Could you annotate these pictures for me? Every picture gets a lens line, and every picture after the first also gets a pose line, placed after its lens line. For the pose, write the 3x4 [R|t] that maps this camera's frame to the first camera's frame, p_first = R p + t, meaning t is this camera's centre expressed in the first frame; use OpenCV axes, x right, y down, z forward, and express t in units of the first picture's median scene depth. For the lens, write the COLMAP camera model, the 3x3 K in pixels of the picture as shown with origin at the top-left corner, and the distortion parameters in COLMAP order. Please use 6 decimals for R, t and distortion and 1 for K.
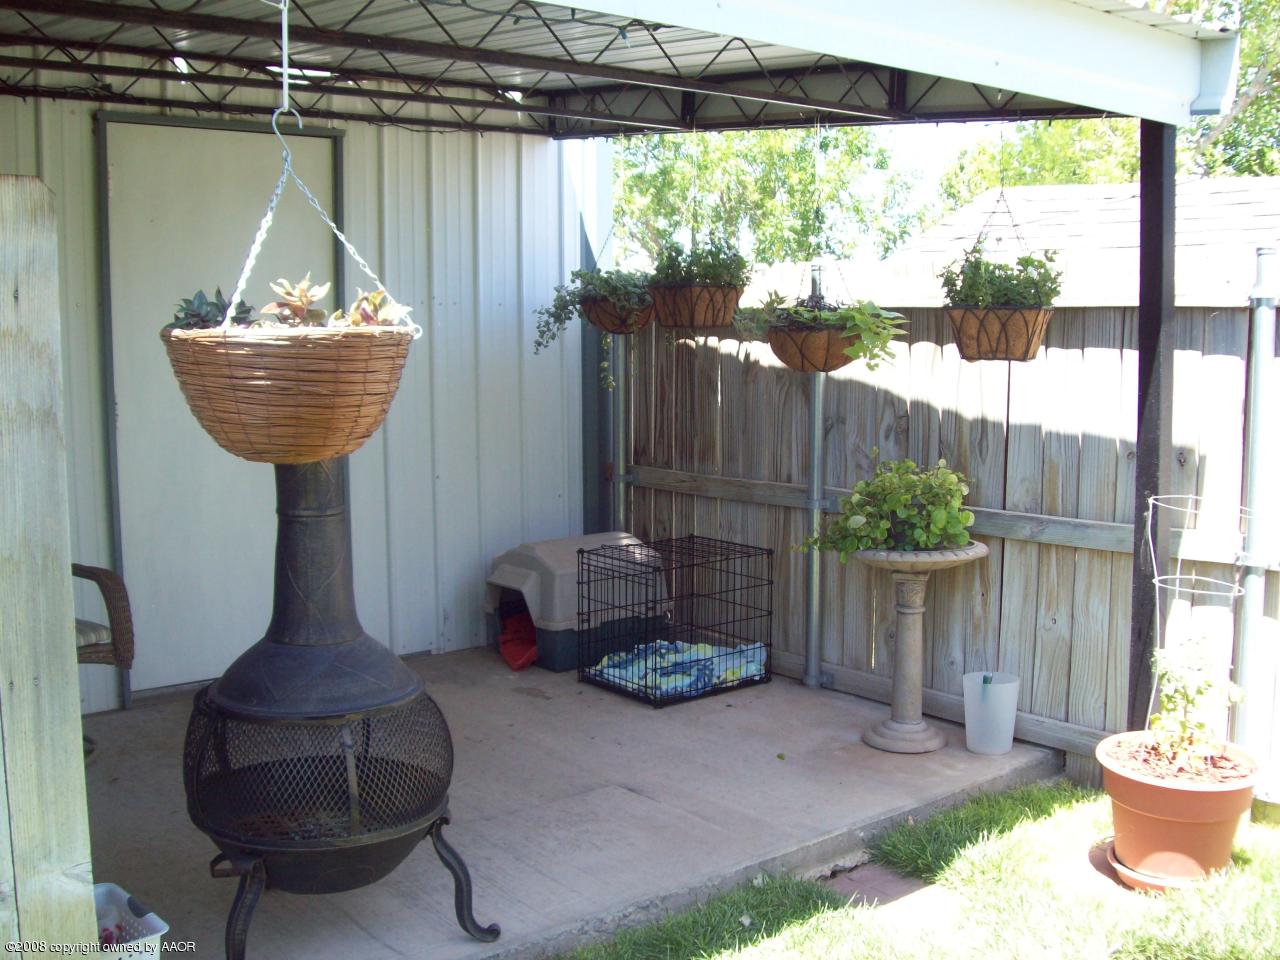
lens RADIAL K [[1385.7, 0, 646.8], [0, 1385.7, 486.4], [0, 0, 1]] dist [-0.176285, 0.154348]
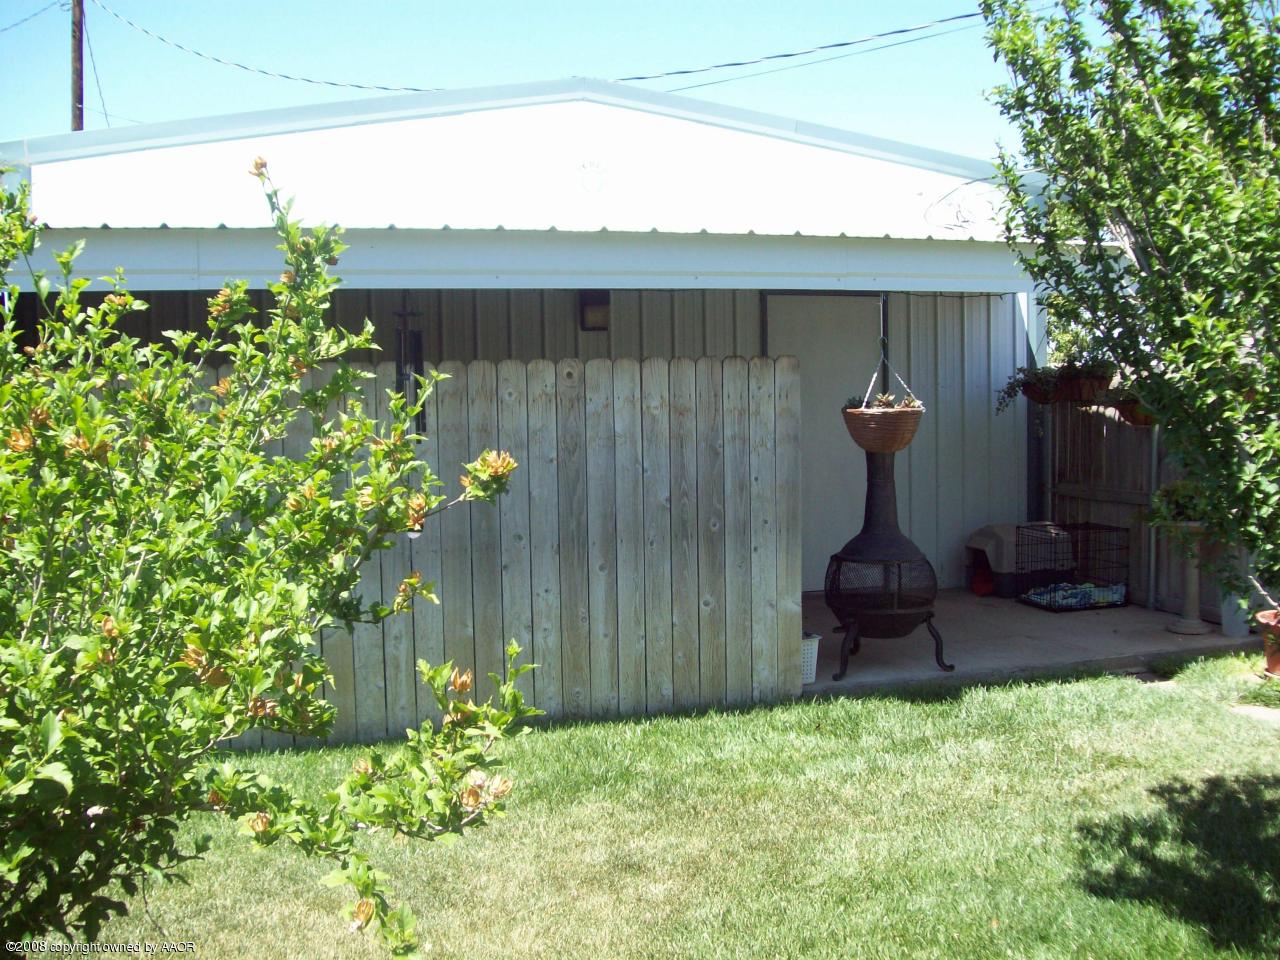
lens RADIAL K [[1385.7, 0, 646.8], [0, 1385.7, 486.4], [0, 0, 1]] dist [-0.176285, 0.154348]
pose [[0.931233, 0.013638, -0.364169, 0.149968], [-0.029231, 0.998875, -0.037340, 0.075535], [0.363250, 0.045417, 0.930584, -0.822681]]
